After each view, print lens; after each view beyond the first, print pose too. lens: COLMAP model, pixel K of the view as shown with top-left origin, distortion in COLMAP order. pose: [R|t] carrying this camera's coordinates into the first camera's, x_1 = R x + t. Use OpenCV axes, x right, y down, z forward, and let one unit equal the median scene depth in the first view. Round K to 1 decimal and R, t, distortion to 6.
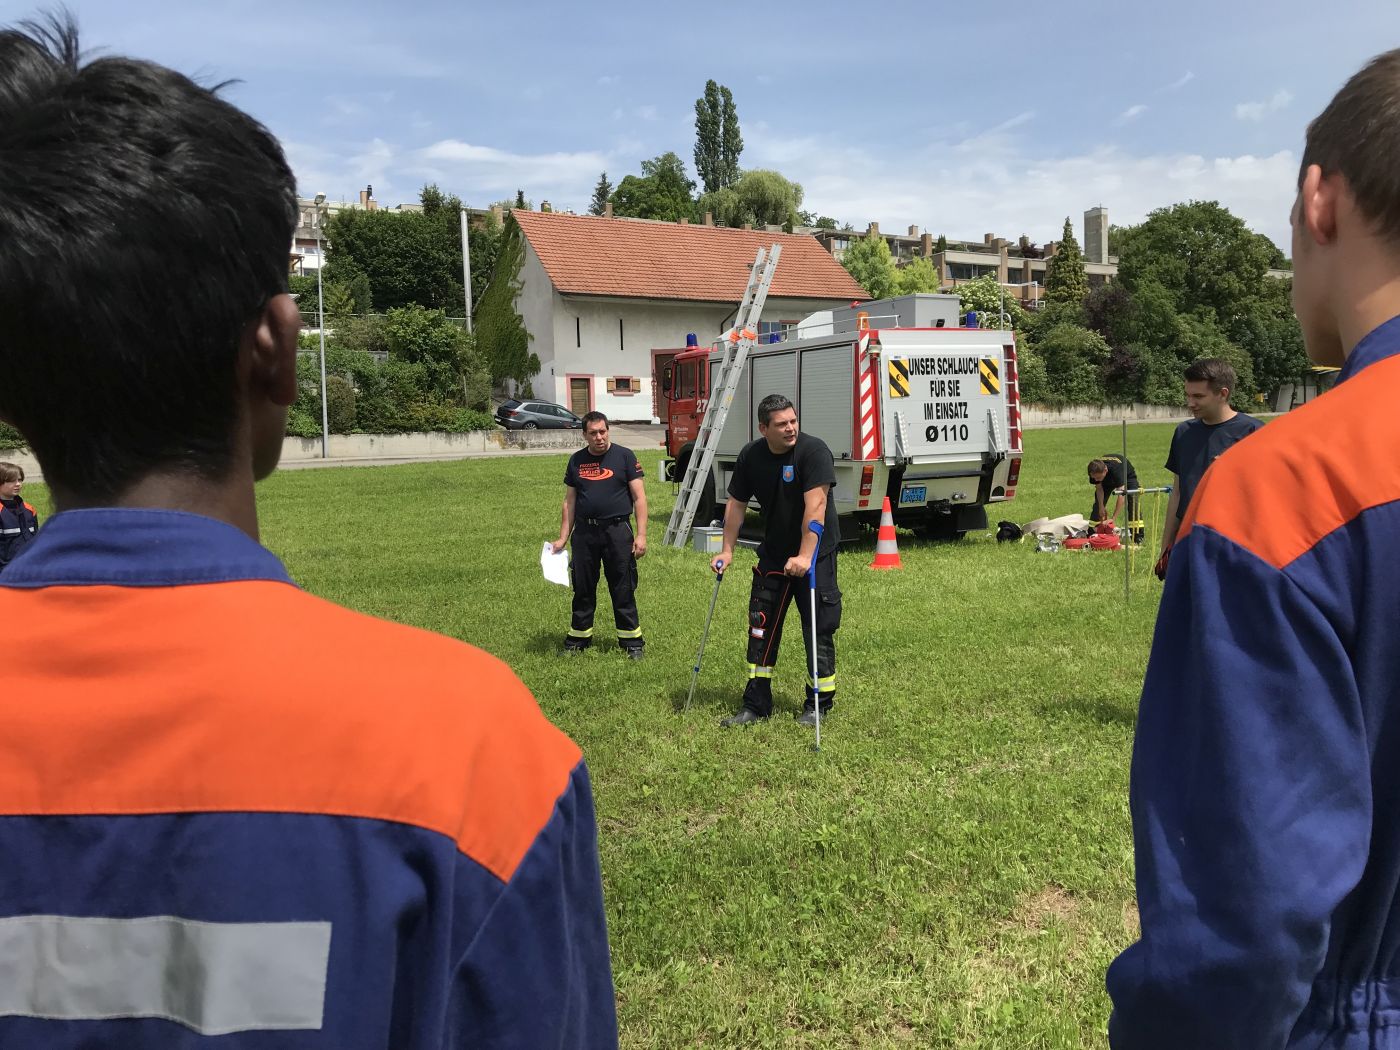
lens RADIAL K [[1136.1, 0, 701.8], [0, 1136.1, 512.1], [0, 0, 1]] dist [0.039926, -0.043722]
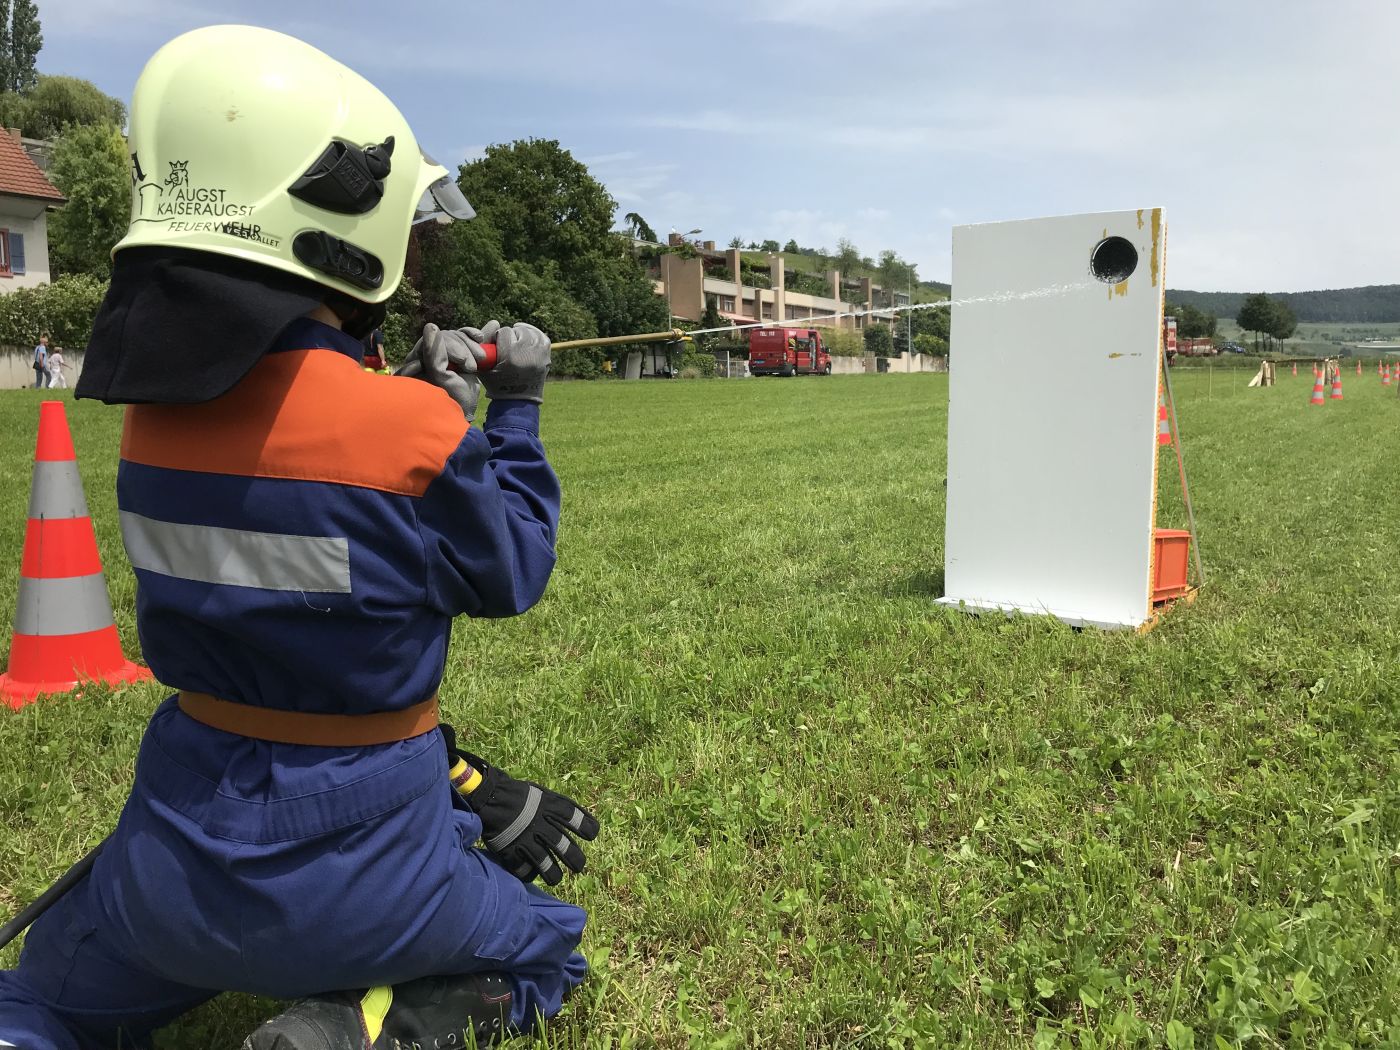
lens RADIAL K [[1137.6, 0, 704.9], [0, 1137.6, 520.2], [0, 0, 1]] dist [0.076557, -0.101637]
pose [[0.882245, -0.039554, 0.469126, 0.183097], [0.028218, 0.999116, 0.031171, -0.006495], [-0.469944, -0.014263, 0.882581, 0.241183]]
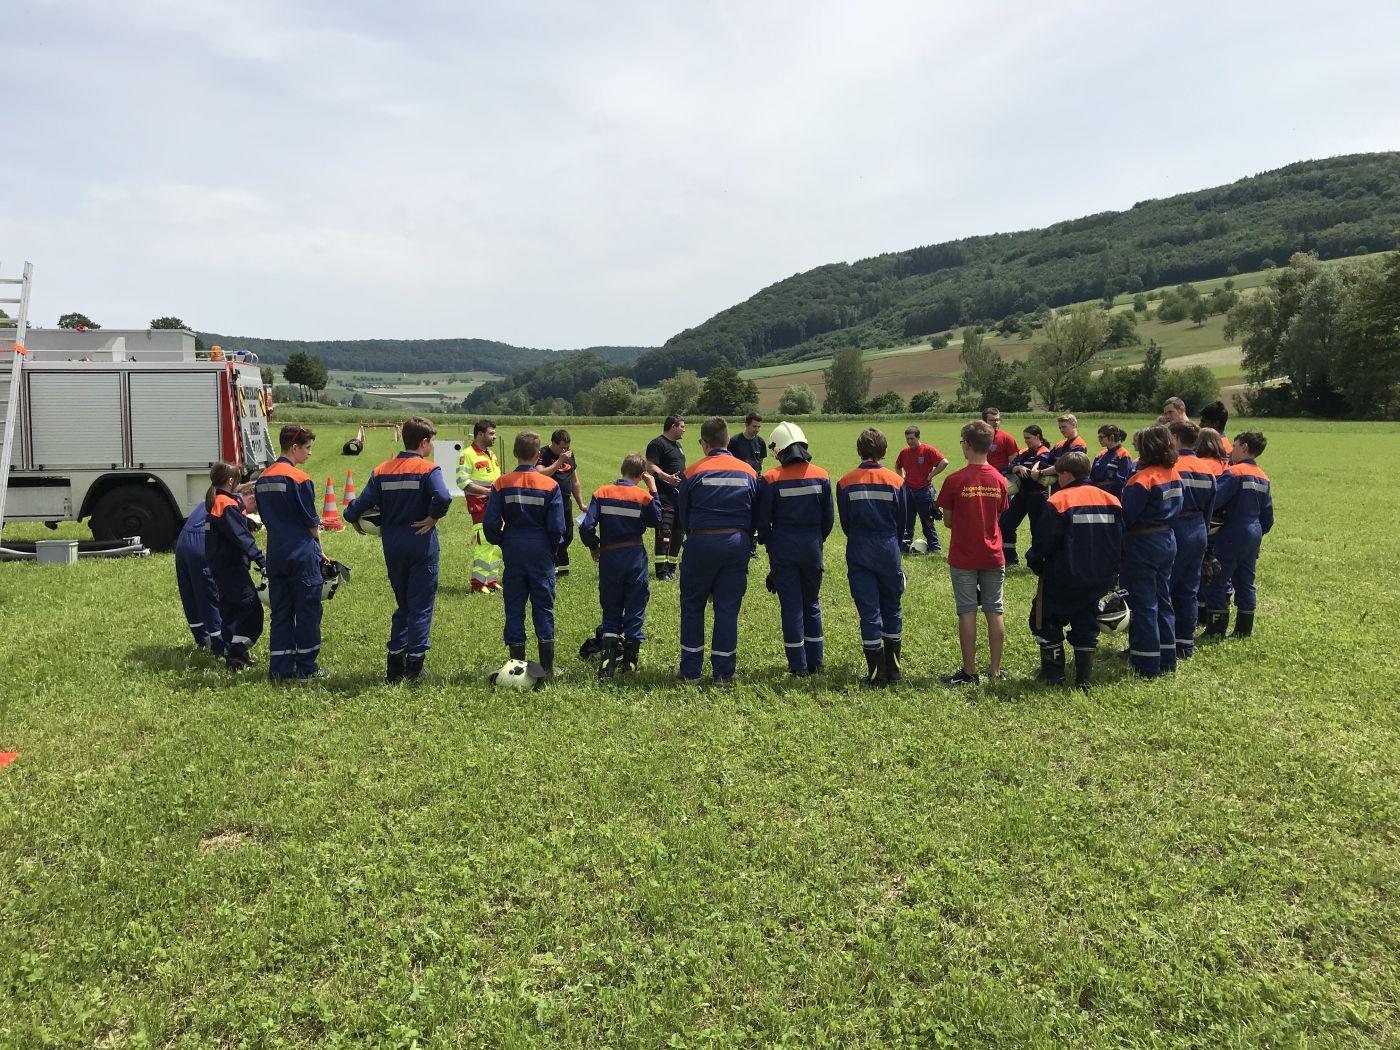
lens RADIAL K [[1130.9, 0, 699.5], [0, 1130.9, 505.2], [0, 0, 1]] dist [0.198994, -0.513494]
pose [[0.284513, -0.049592, 0.957389, -0.222131], [0.079308, 0.996456, 0.028047, -0.000230], [-0.955386, 0.067949, 0.287437, 0.041966]]
